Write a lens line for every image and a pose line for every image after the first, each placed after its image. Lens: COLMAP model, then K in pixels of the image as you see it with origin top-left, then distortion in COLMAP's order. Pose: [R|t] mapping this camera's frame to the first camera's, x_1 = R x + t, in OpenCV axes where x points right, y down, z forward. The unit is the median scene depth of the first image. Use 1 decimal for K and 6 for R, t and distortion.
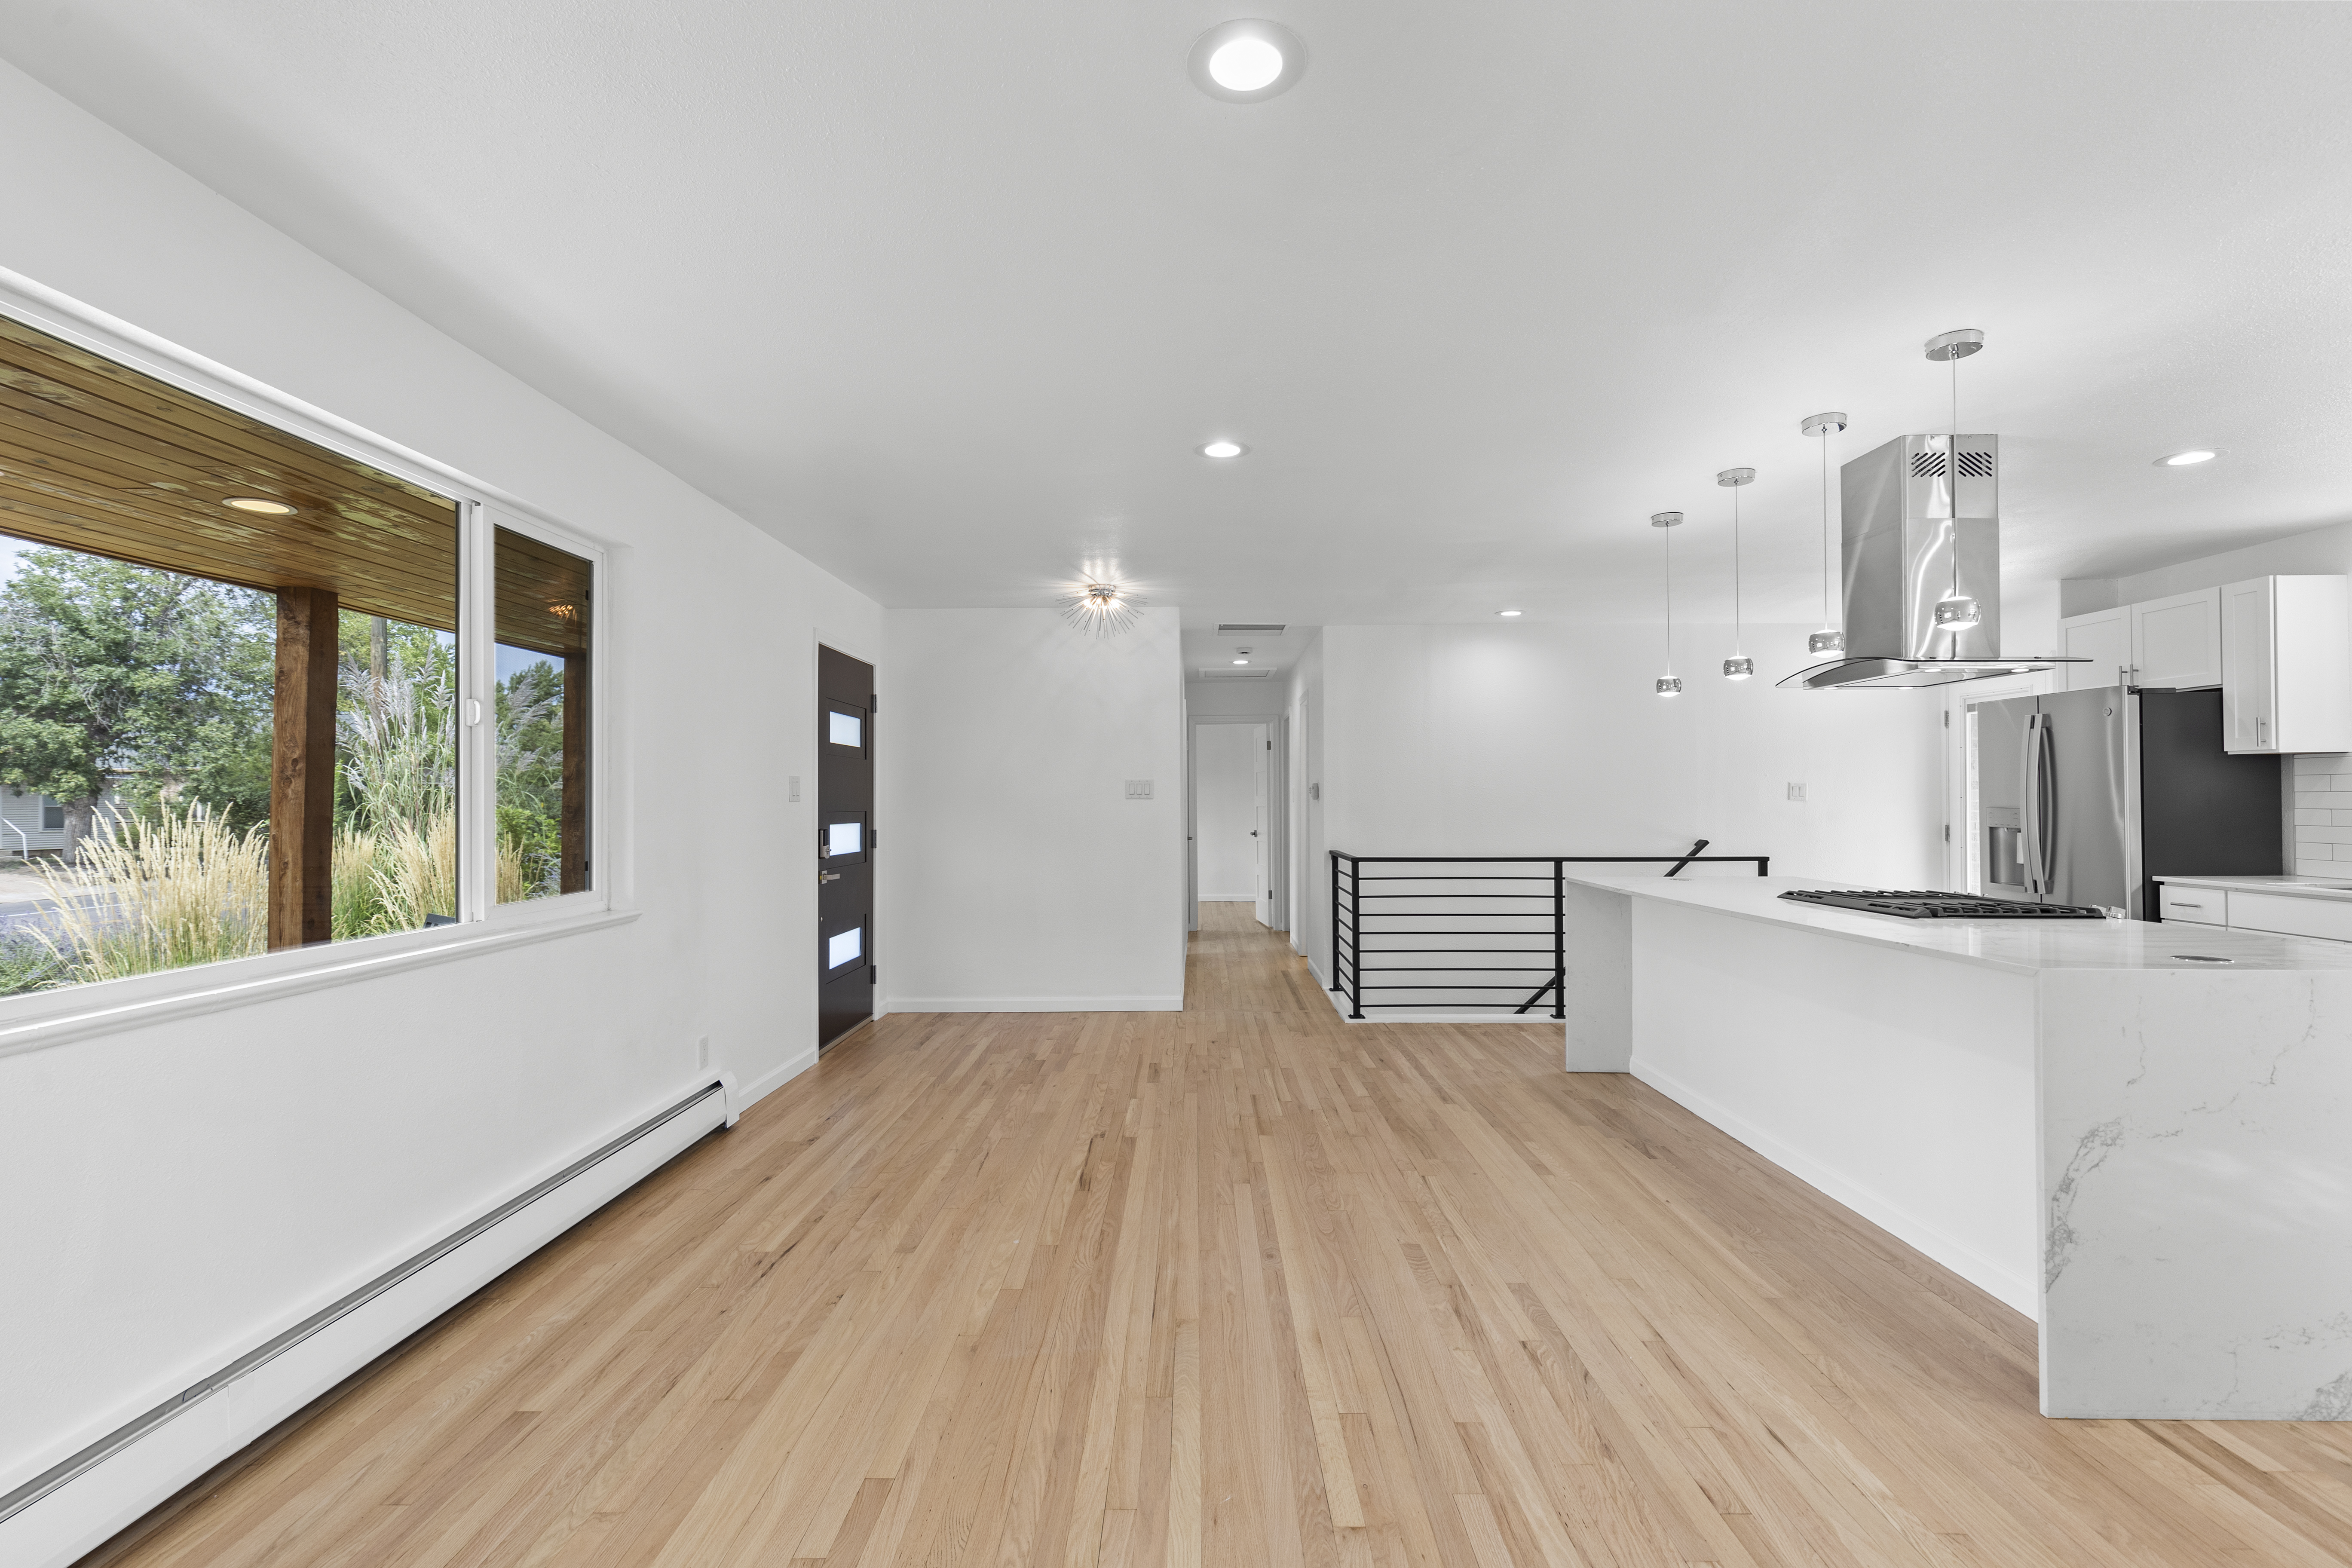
lens RADIAL K [[1057.9, 0, 1181.3], [0, 1057.9, 788.8], [0, 0, 1]] dist [0.005711, -0.001072]
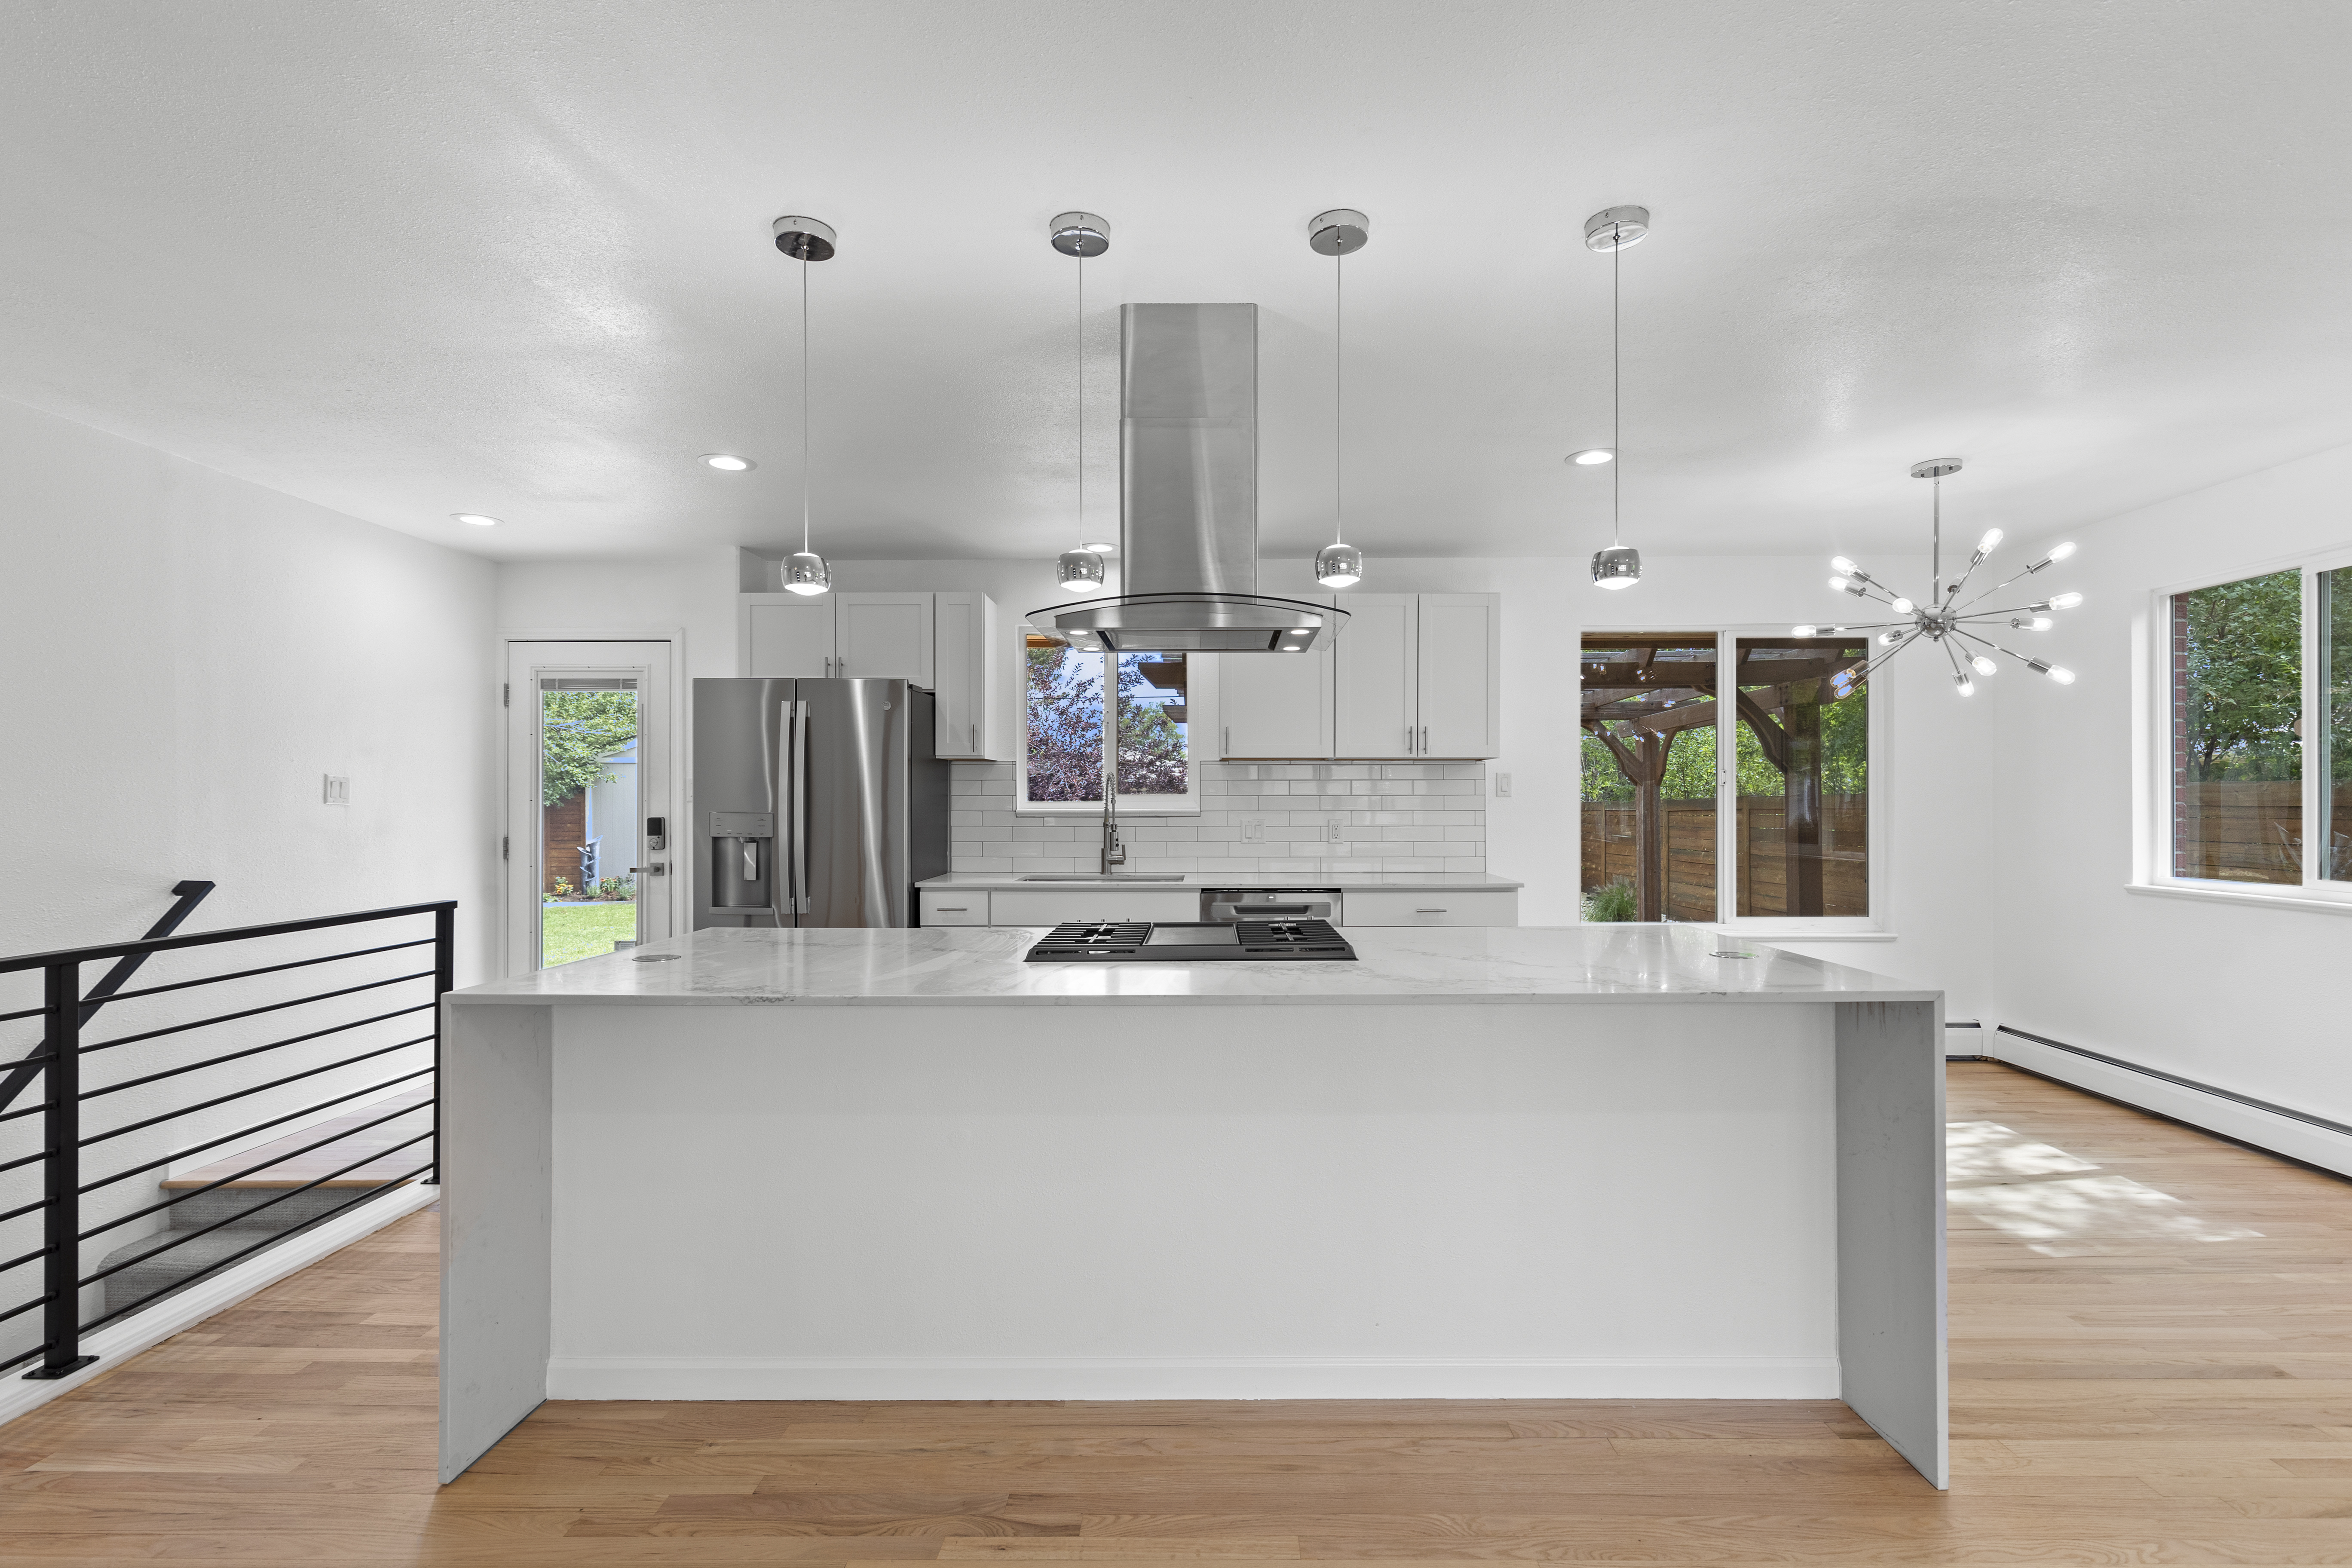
lens RADIAL K [[1057.9, 0, 1202.7], [0, 1057.9, 798.2], [0, 0, 1]] dist [0.005711, -0.001072]
pose [[0.000315, 0.006784, 0.999977, -0.042529], [-0.009405, 0.999933, -0.006780, 0.011878], [-0.999956, -0.009403, 0.000379, 0.857655]]
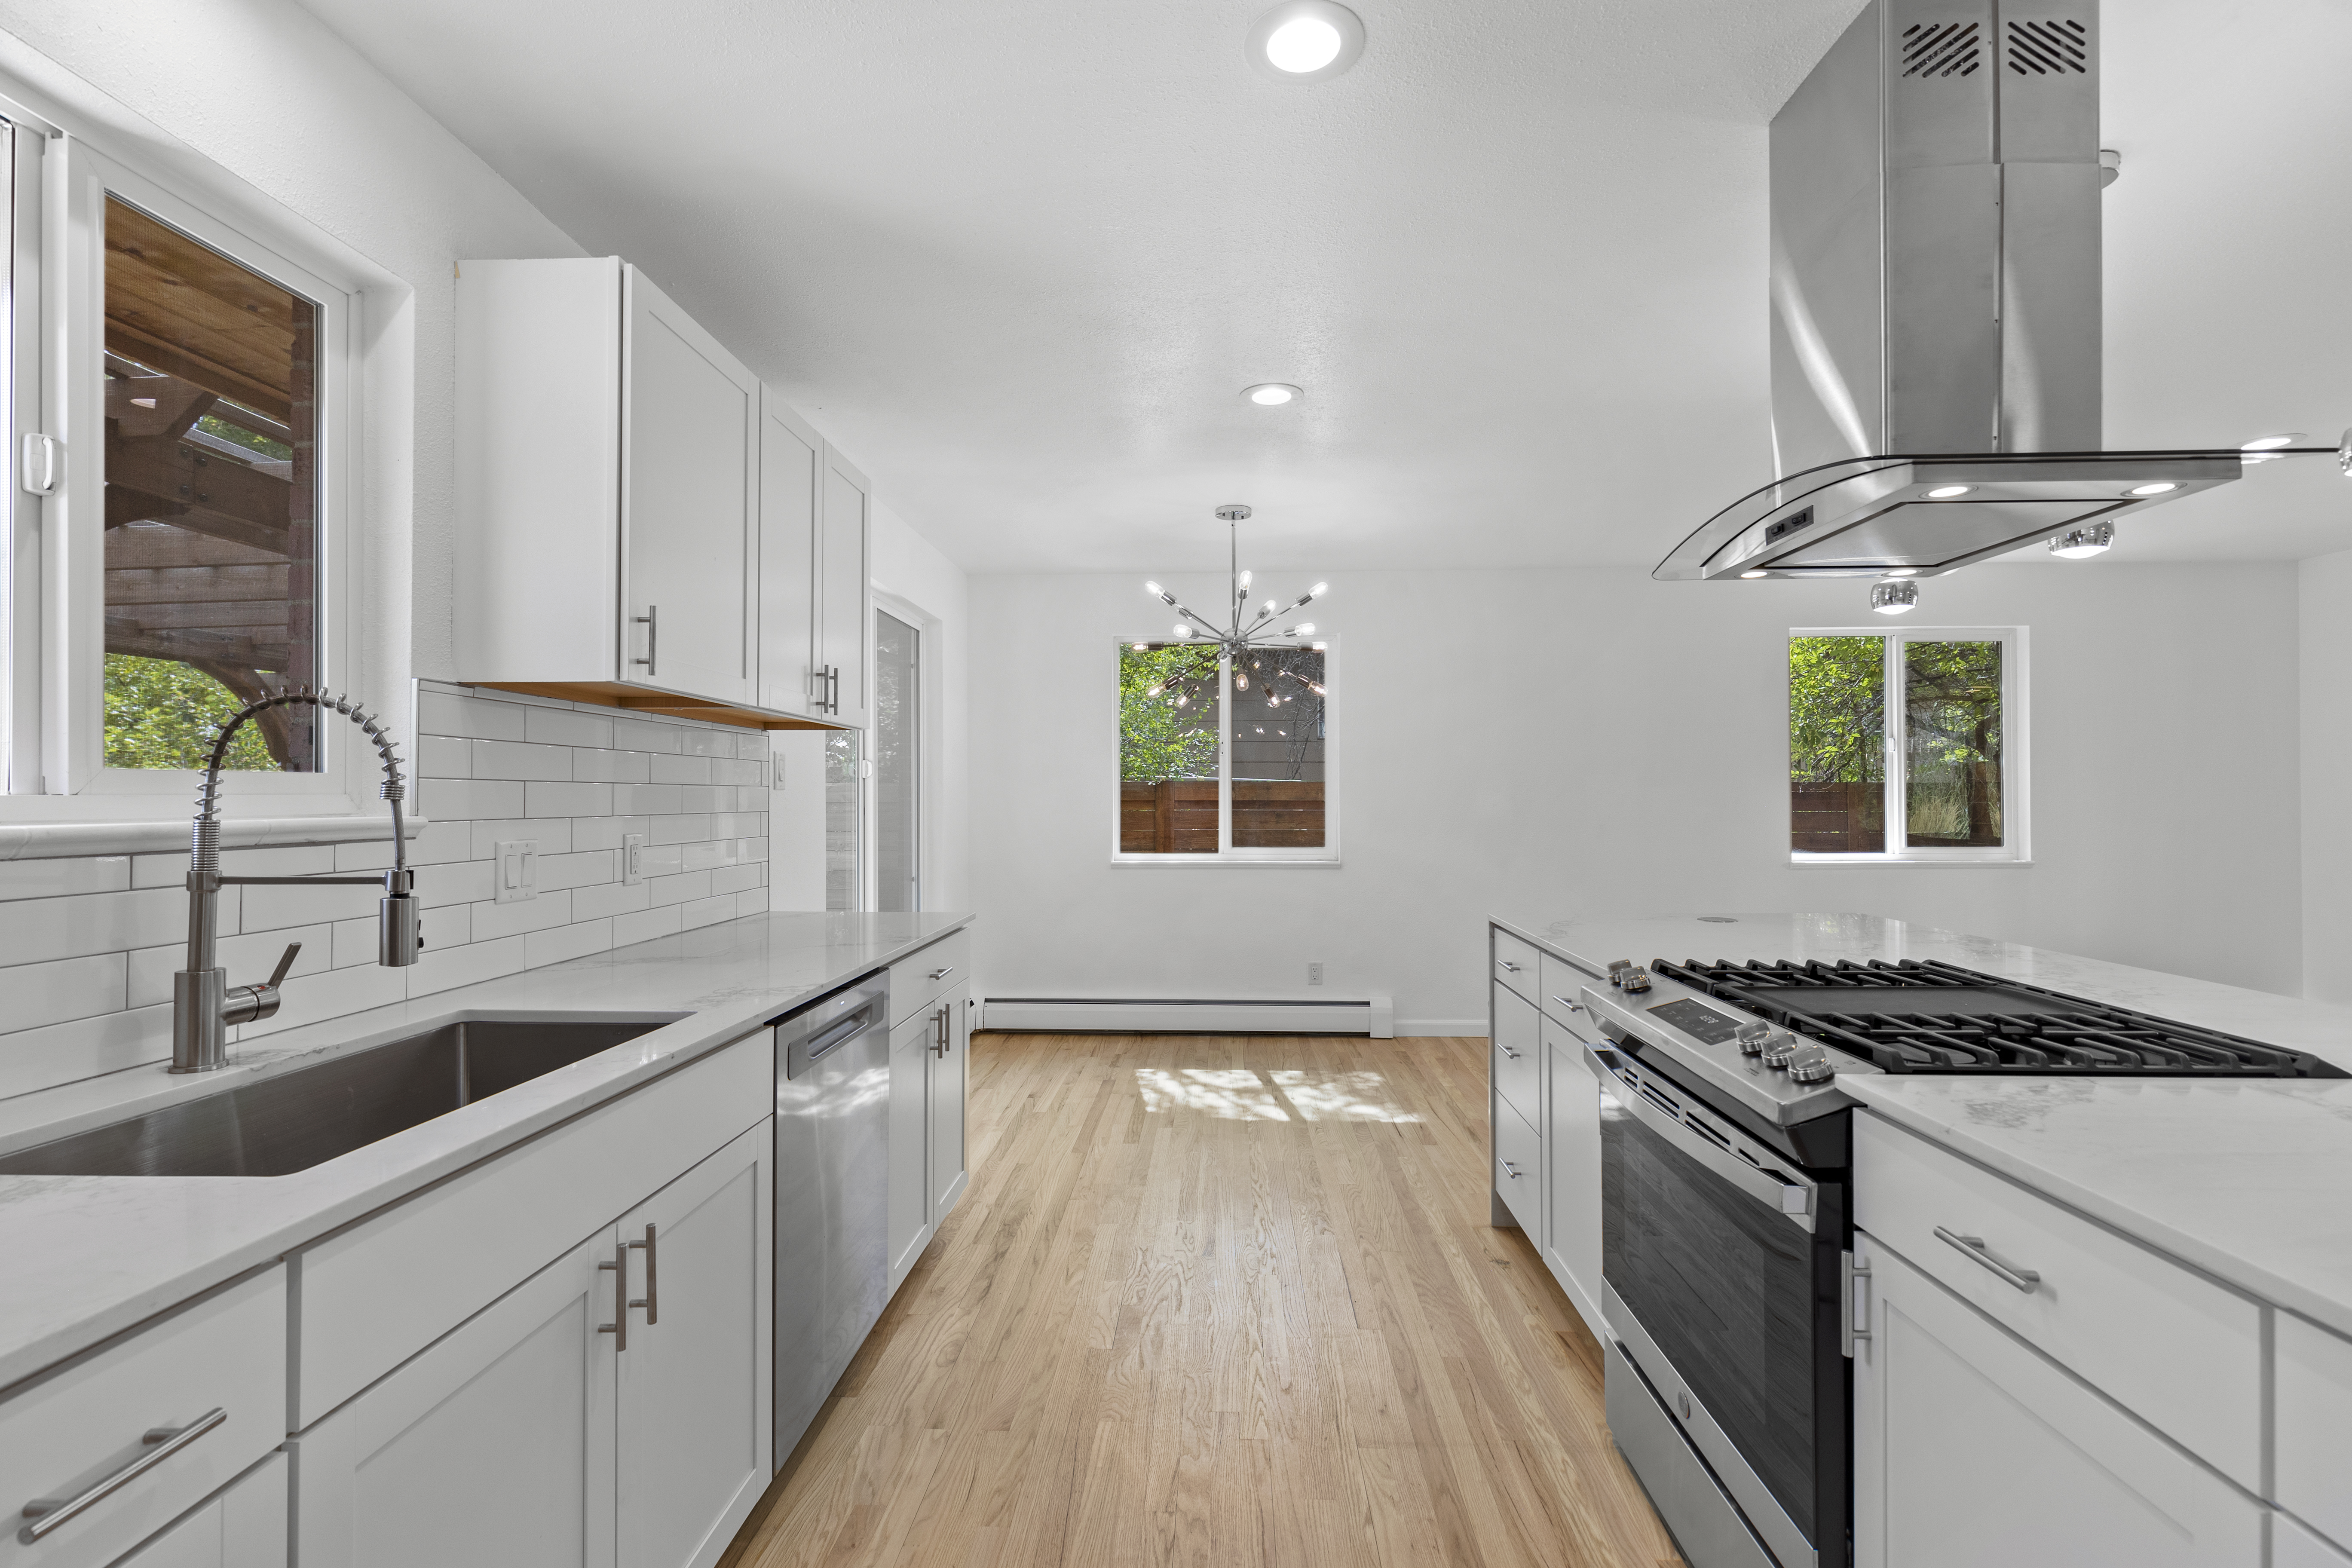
lens RADIAL K [[1057.9, 0, 1171.7], [0, 1057.9, 790.8], [0, 0, 1]] dist [0.005711, -0.001072]
pose [[-0.999501, 0.007029, 0.030780, 0.881993], [0.006459, 0.999807, -0.018564, 0.016085], [-0.030905, -0.018356, -0.999354, 1.289987]]
